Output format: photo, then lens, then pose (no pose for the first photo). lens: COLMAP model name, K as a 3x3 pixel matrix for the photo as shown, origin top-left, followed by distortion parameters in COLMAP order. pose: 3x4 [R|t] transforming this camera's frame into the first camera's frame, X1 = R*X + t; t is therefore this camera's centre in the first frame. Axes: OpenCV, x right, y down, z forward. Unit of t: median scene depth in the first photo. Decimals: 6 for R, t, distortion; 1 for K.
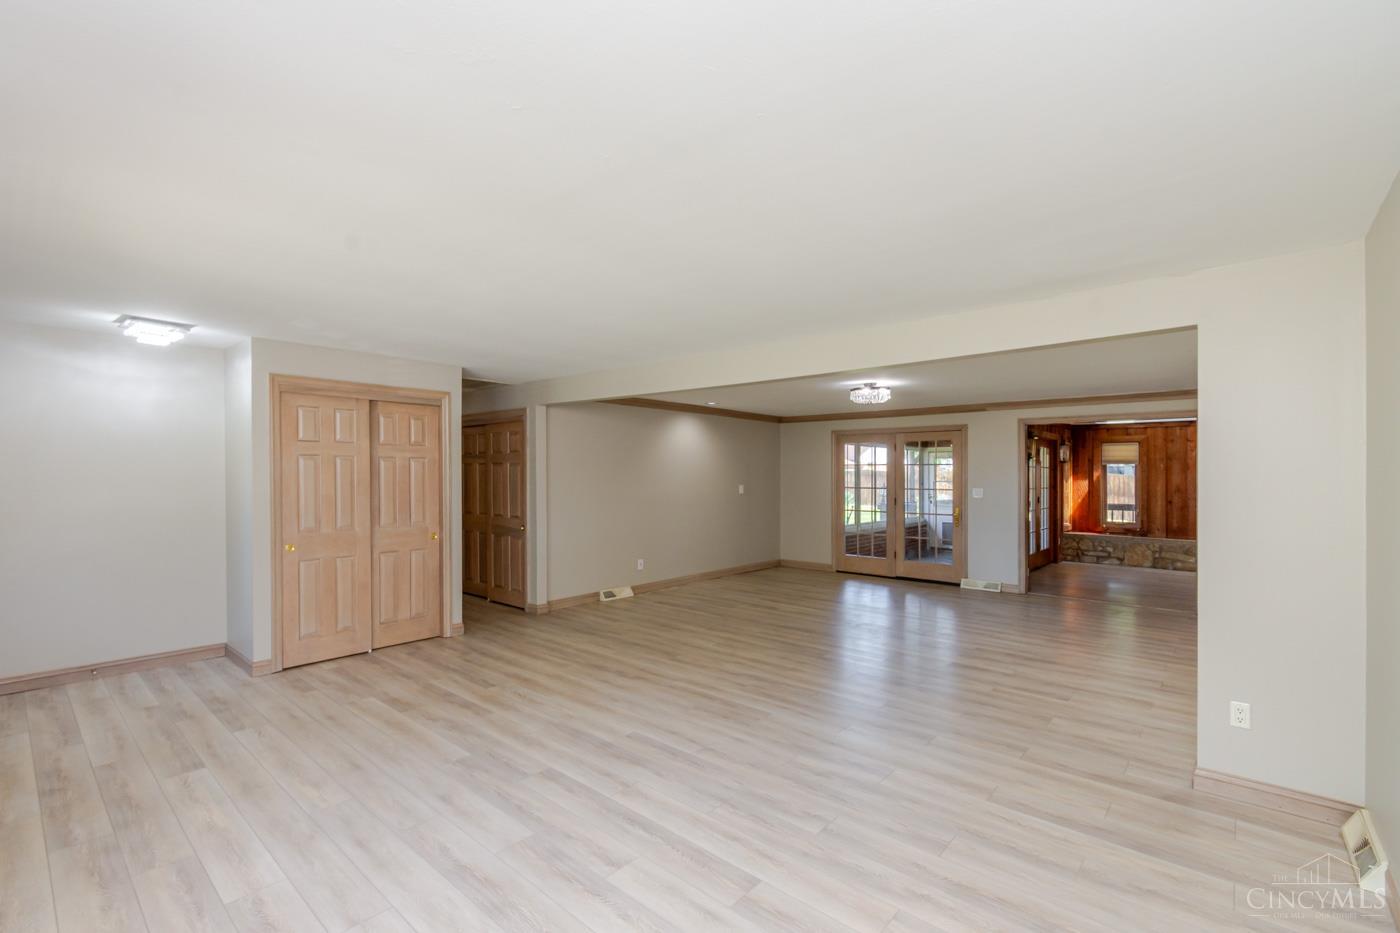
lens RADIAL K [[616.6, 0, 684.8], [0, 616.6, 491.8], [0, 0, 1]] dist [-0.000113, 0.000002]
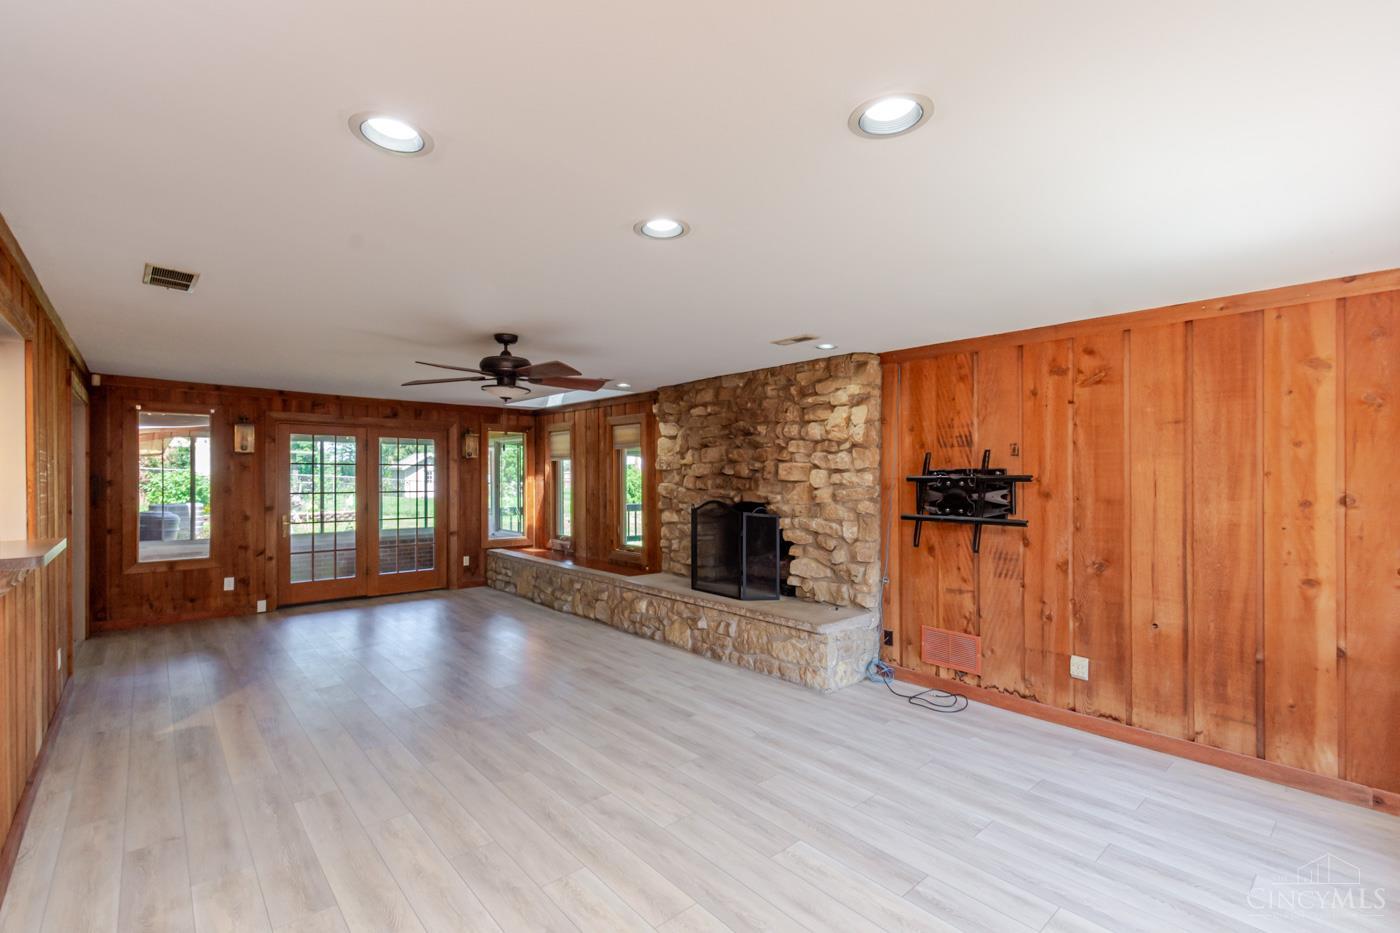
lens RADIAL K [[612.7, 0, 688.8], [0, 612.7, 474.0], [0, 0, 1]] dist [-0.001316, -0.000346]
pose [[0.992955, -0.011241, -0.117960, 1.067089], [0.008911, 0.999755, -0.020259, -0.011298], [0.118159, 0.019065, 0.992812, 0.301790]]
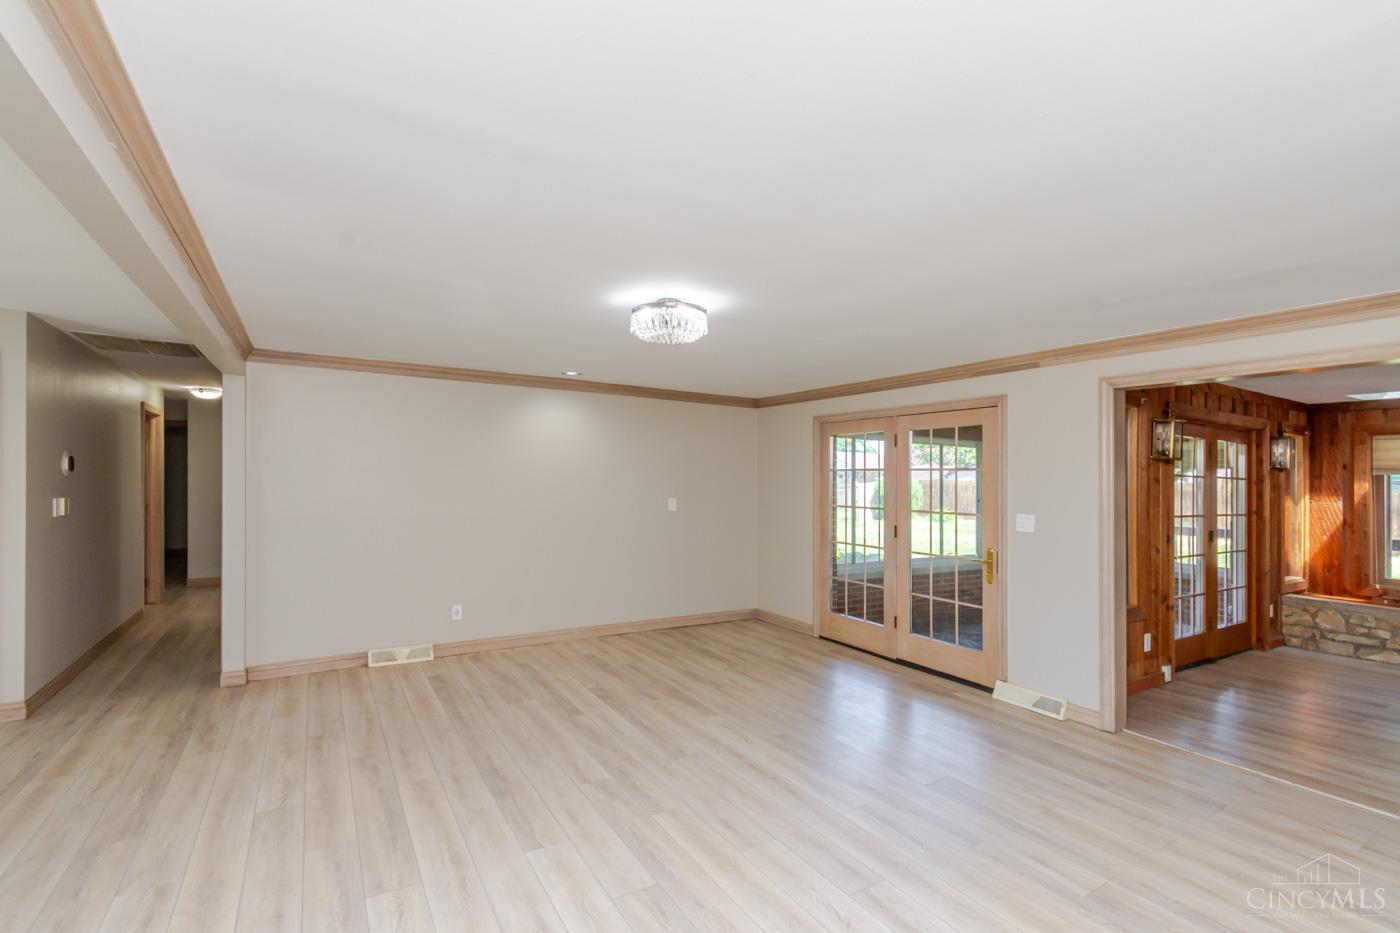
lens RADIAL K [[620.5, 0, 686.0], [0, 620.5, 483.1], [0, 0, 1]] dist [0.000683, -0.000970]
pose [[0.954978, 0.013623, -0.296363, 0.291448], [-0.022153, 0.999431, -0.025441, -0.009828], [0.295847, 0.030861, 0.954737, 0.332210]]
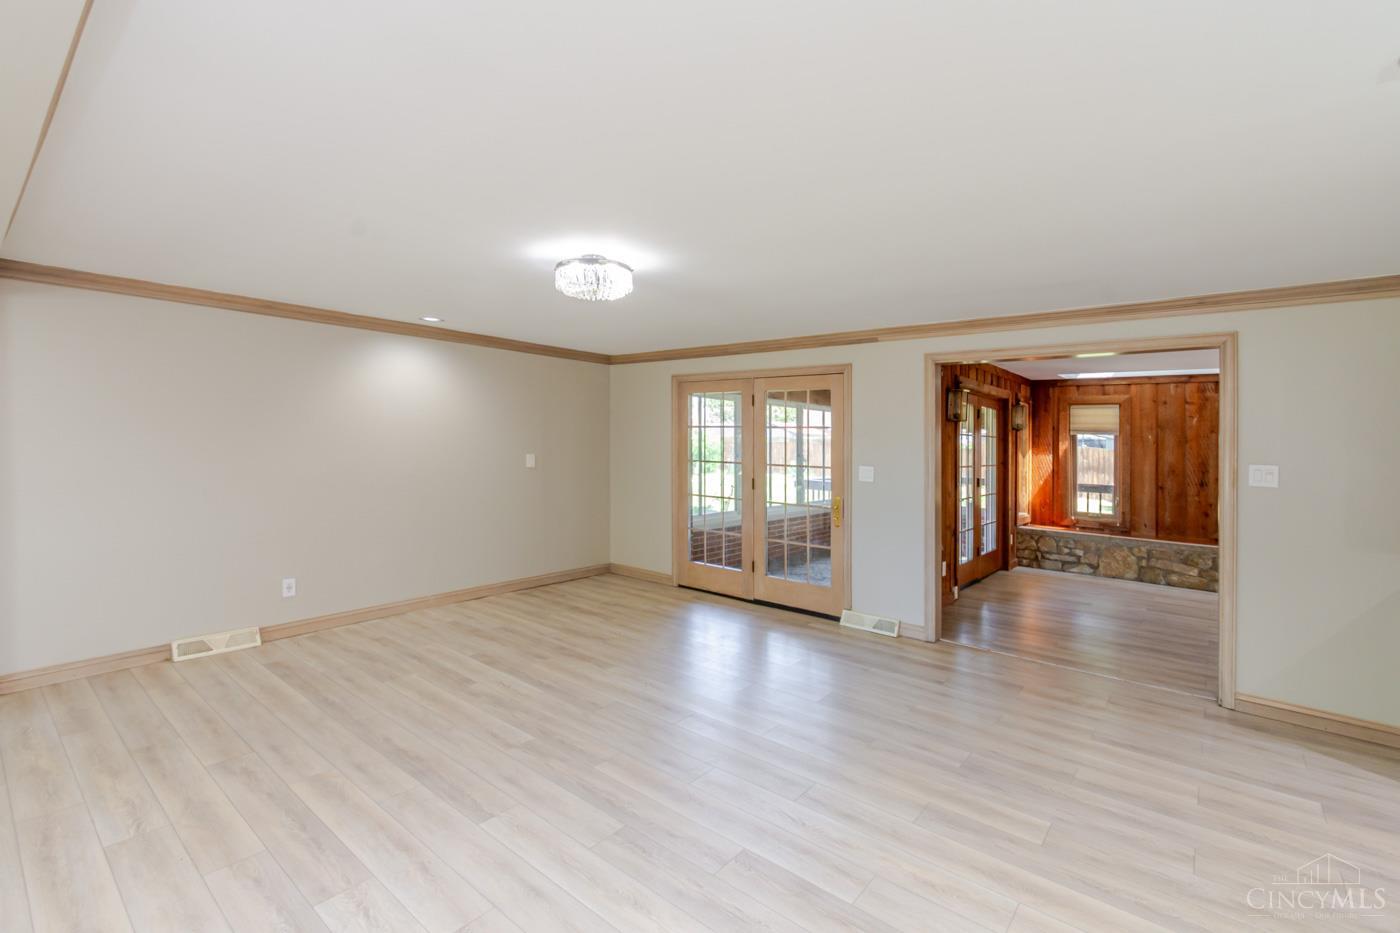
lens RADIAL K [[624.5, 0, 695.0], [0, 624.5, 447.9], [0, 0, 1]] dist [0.001476, -0.000740]
pose [[0.999155, 0.016732, 0.037542, 0.228328], [-0.016073, 0.999712, -0.017801, -0.008323], [-0.037829, 0.017183, 0.999136, 0.309254]]
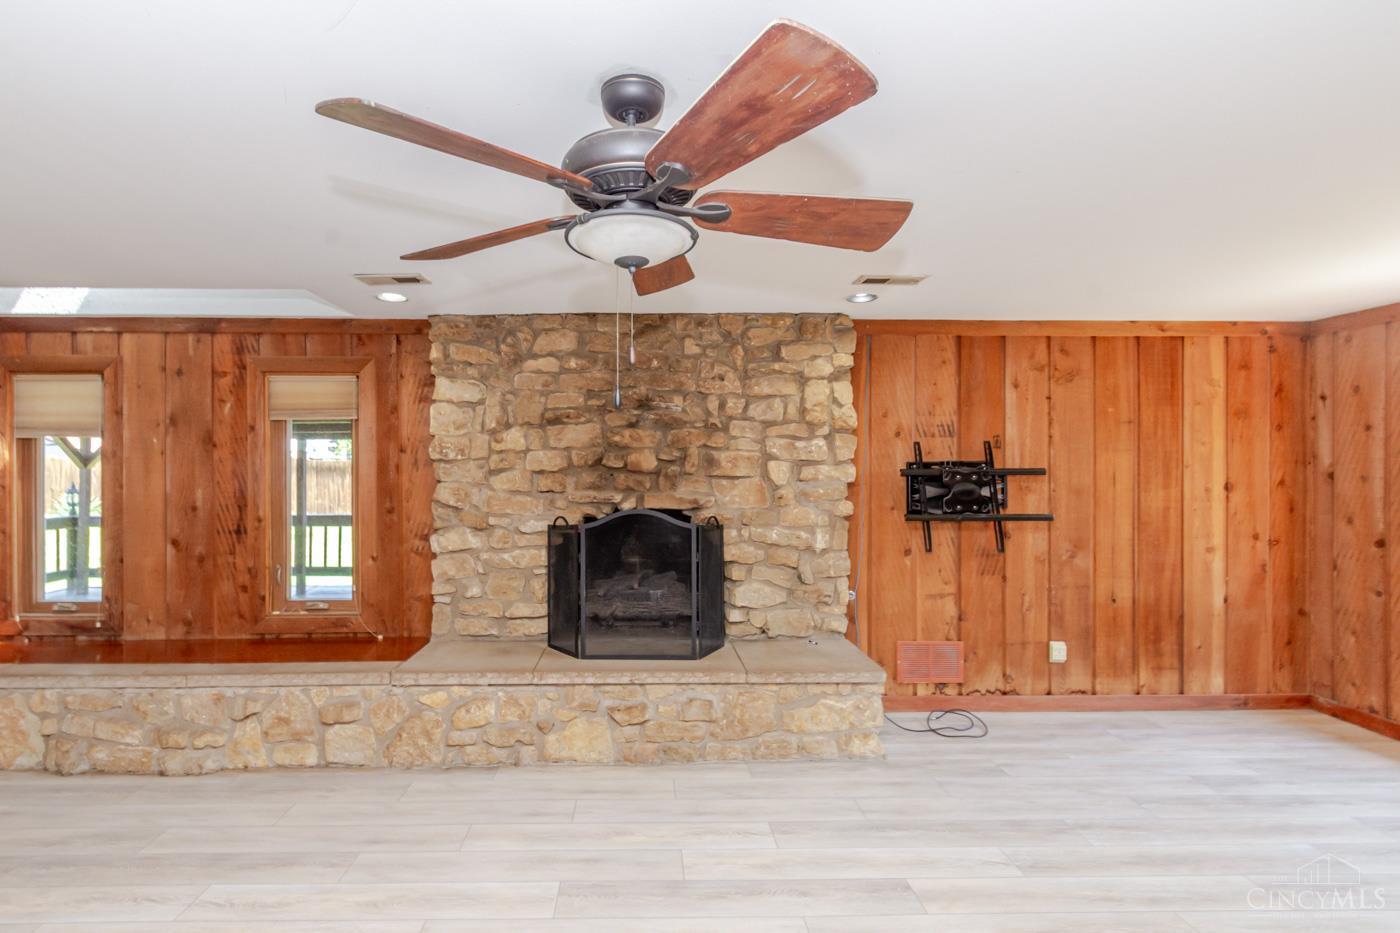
lens RADIAL K [[622.2, 0, 659.6], [0, 622.2, 465.1], [0, 0, 1]] dist [0.002308, -0.000550]
pose [[0.737309, -0.007018, 0.675520, 0.803673], [0.021179, 0.999695, -0.012730, -0.018192], [-0.675224, 0.023693, 0.737232, 0.578309]]
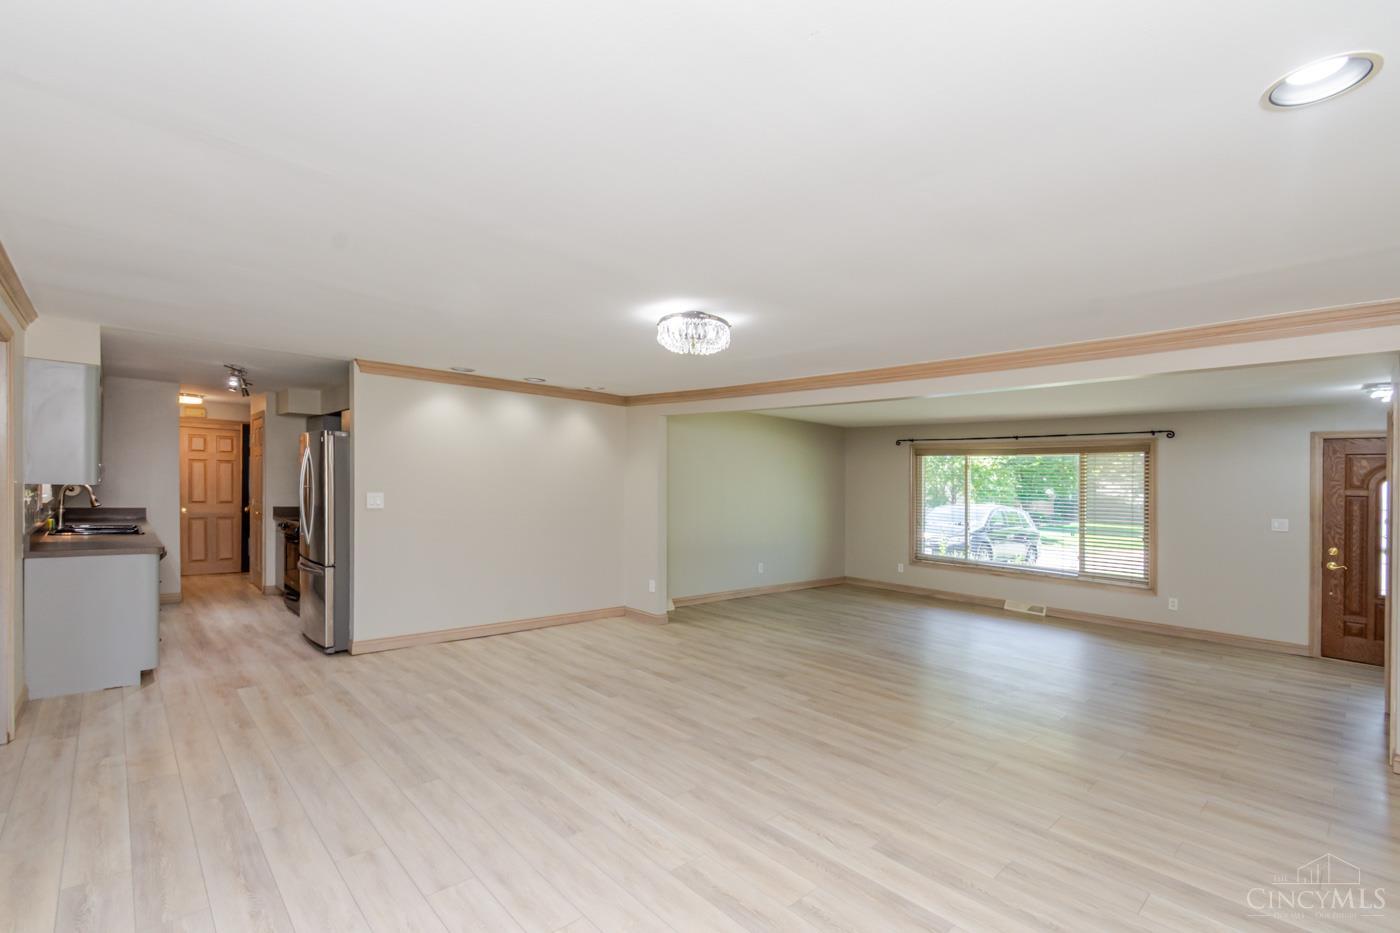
lens RADIAL K [[620.5, 0, 686.0], [0, 620.5, 483.1], [0, 0, 1]] dist [0.000683, -0.000970]
pose [[-0.994394, -0.038804, 0.098357, 0.167965], [-0.036431, 0.999003, 0.025807, -0.027088], [-0.099261, 0.022079, -0.994816, 0.972780]]
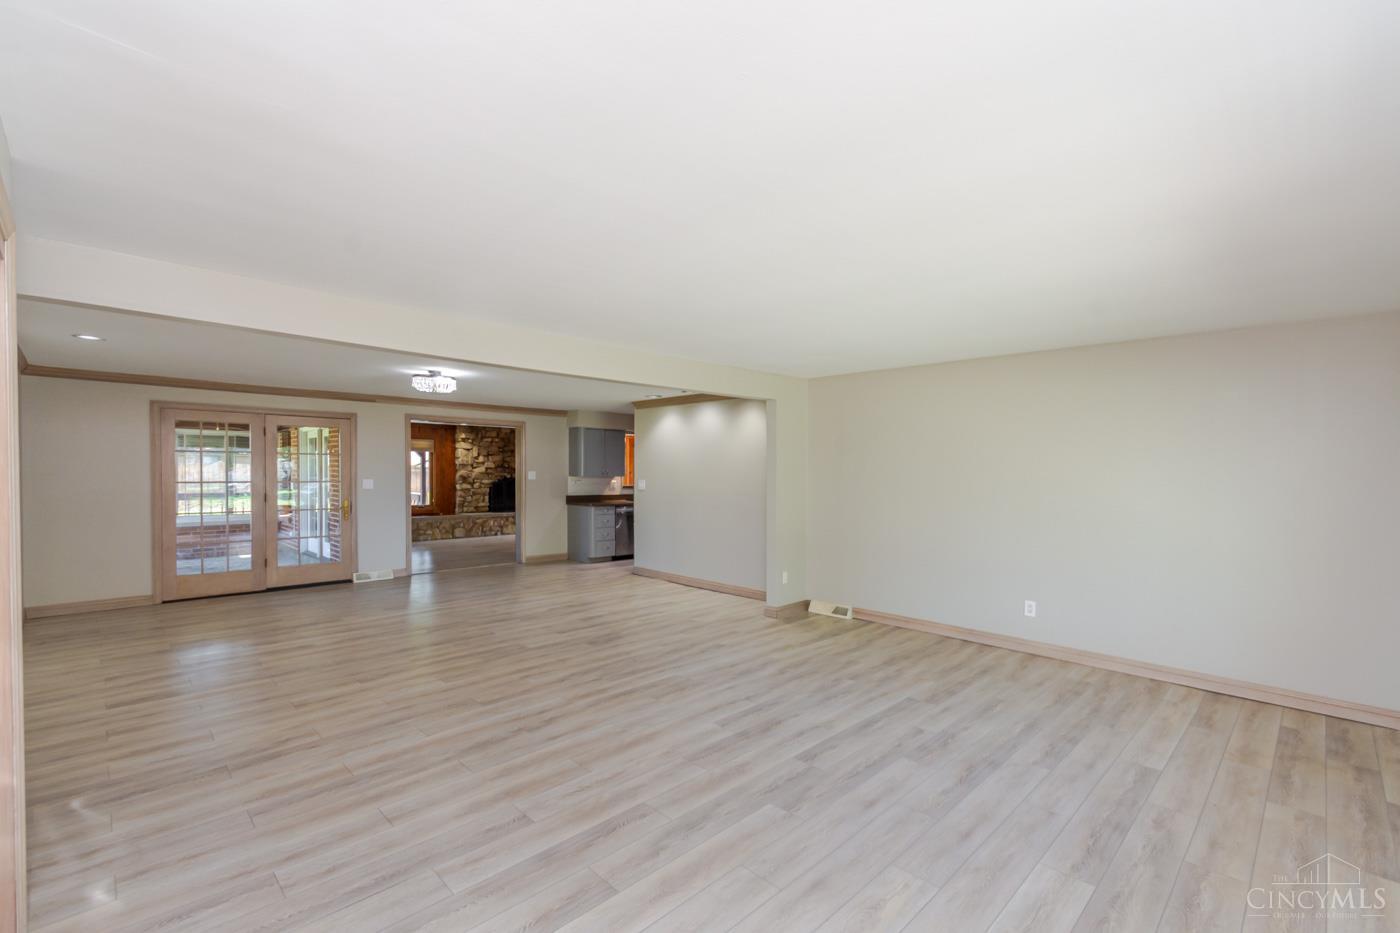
lens RADIAL K [[620.5, 0, 686.0], [0, 620.5, 483.1], [0, 0, 1]] dist [0.000683, -0.000970]
pose [[0.071869, -0.025272, 0.997094, -0.393020], [0.018378, 0.999543, 0.024010, -0.011323], [-0.997245, 0.016599, 0.072300, 0.345493]]
